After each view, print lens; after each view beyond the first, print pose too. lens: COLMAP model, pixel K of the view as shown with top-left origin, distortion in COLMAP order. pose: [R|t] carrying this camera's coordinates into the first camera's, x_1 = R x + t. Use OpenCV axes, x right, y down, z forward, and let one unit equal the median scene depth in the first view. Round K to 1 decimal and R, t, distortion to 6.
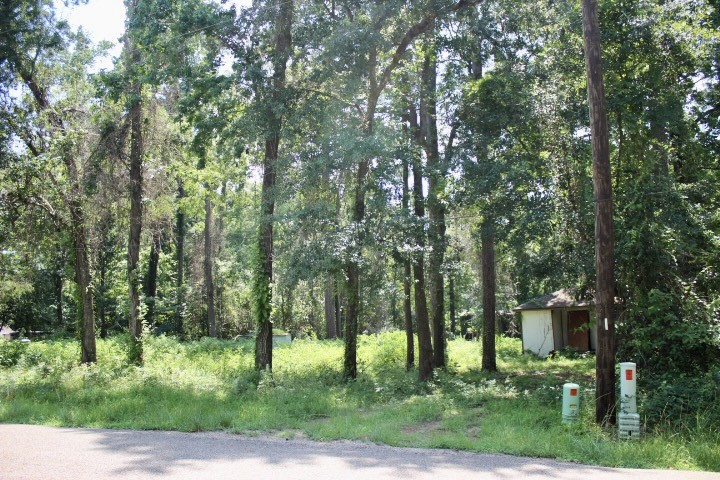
lens RADIAL K [[600.0, 0, 360.0], [0, 600.0, 240.0], [0, 0, 1]] dist [-0.177291, 0.167019]
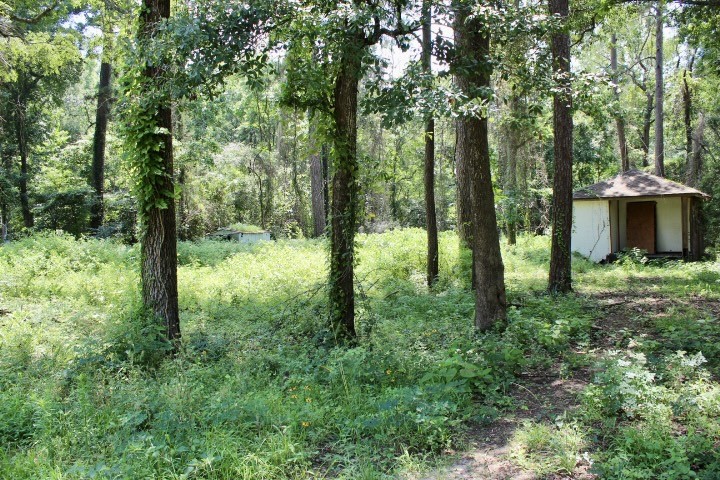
lens RADIAL K [[600.0, 0, 360.0], [0, 600.0, 240.0], [0, 0, 1]] dist [-0.177291, 0.167019]
pose [[0.999914, -0.006777, 0.011214, -0.002586], [0.004699, 0.984396, 0.175905, 0.034474], [-0.012231, -0.175837, 0.984343, 0.252131]]
